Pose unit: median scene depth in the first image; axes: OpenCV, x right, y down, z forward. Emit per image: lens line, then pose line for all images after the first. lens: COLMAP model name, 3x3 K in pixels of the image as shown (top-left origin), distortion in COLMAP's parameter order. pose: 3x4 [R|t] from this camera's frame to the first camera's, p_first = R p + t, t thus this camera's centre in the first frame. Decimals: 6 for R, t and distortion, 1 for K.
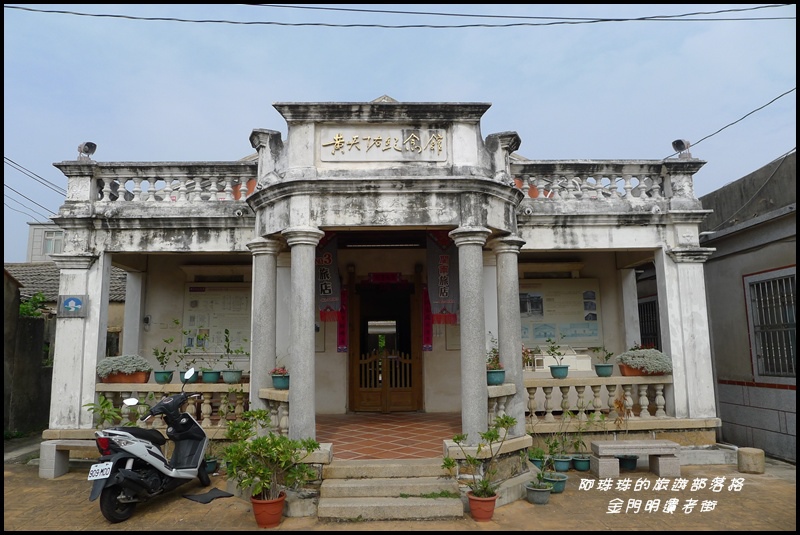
lens RADIAL K [[539.8, 0, 399.0], [0, 539.8, 267.1], [0, 0, 1]] dist [-0.035238, 0.000061]
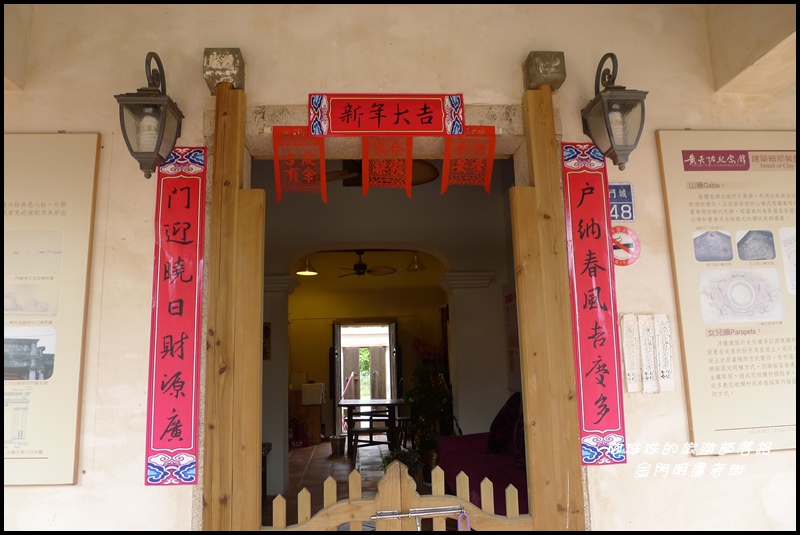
lens RADIAL K [[539.8, 0, 399.4], [0, 539.8, 269.5], [0, 0, 1]] dist [-0.035238, 0.000061]
pose [[0.999254, -0.009792, 0.037352, -0.029828], [0.010103, 0.999916, -0.008154, 0.081797], [-0.037269, 0.008525, 0.999269, 0.788011]]
